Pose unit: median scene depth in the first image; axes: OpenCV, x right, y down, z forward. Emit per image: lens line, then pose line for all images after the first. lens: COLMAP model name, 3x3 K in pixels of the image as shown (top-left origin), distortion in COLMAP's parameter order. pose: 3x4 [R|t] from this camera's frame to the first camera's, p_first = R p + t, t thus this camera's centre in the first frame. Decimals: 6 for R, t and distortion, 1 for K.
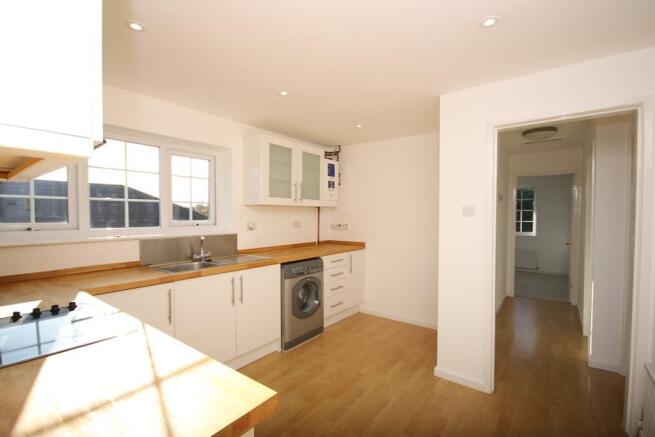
lens RADIAL K [[299.3, 0, 326.3], [0, 299.3, 222.2], [0, 0, 1]] dist [0.000627, -0.000217]
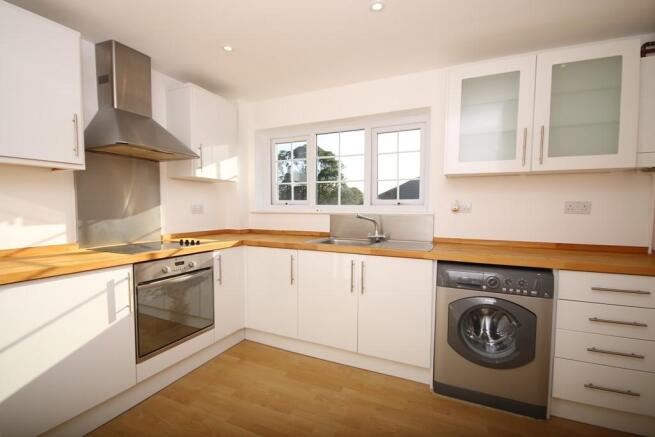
lens RADIAL K [[299.3, 0, 326.3], [0, 299.3, 222.2], [0, 0, 1]] dist [0.000627, -0.000217]
pose [[0.206282, 0.049059, -0.977262, 0.441448], [-0.026248, 0.998660, 0.044593, 0.029709], [0.978140, 0.016452, 0.207294, 0.621152]]
